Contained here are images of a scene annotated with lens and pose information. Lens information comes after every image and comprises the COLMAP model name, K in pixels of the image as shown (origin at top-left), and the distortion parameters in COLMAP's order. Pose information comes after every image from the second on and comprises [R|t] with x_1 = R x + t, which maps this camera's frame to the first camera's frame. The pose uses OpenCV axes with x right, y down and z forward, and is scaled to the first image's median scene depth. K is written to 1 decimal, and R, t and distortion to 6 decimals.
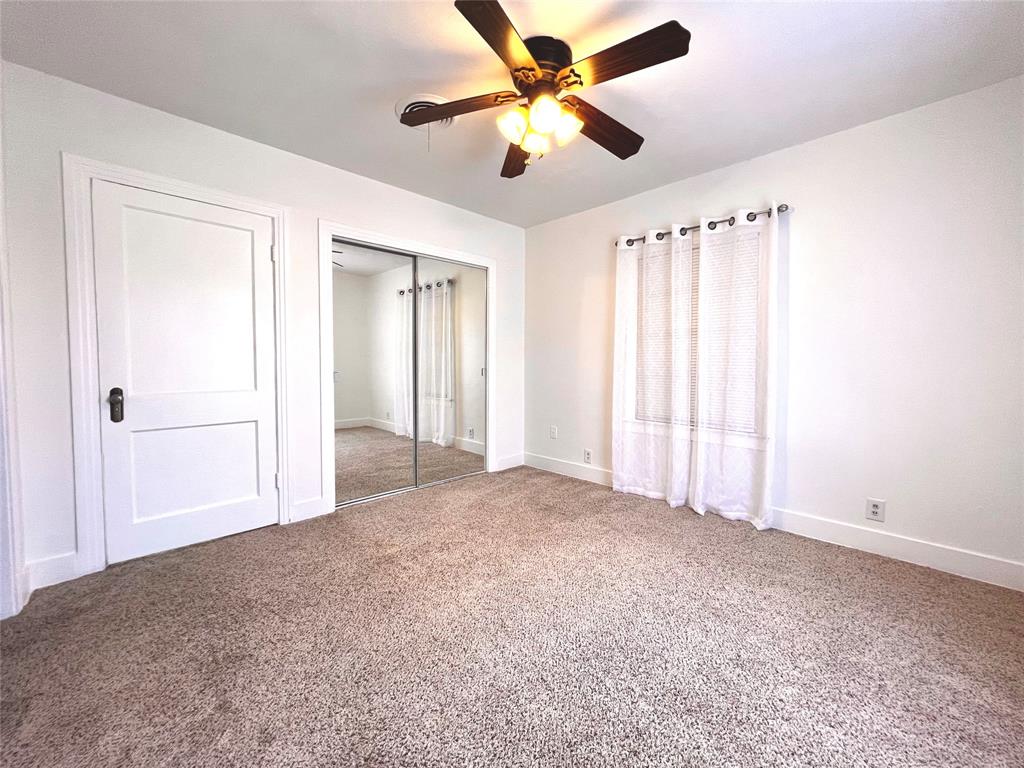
lens RADIAL K [[411.0, 0, 514.8], [0, 411.0, 384.1], [0, 0, 1]] dist [-0.001264, -0.000072]
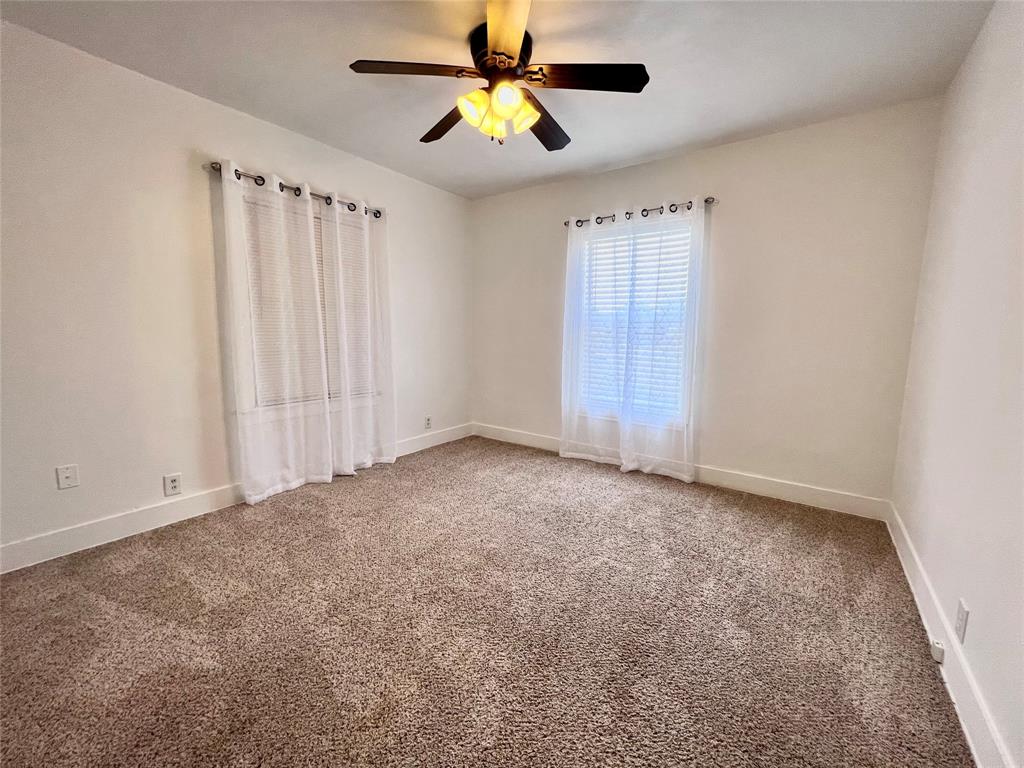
lens RADIAL K [[411.0, 0, 510.9], [0, 411.0, 381.2], [0, 0, 1]] dist [-0.001264, -0.000072]
pose [[-0.167232, -0.130375, 0.977259, -0.605254], [0.034794, 0.989820, 0.138005, -0.062153], [-0.985303, 0.057082, -0.160994, 0.688098]]
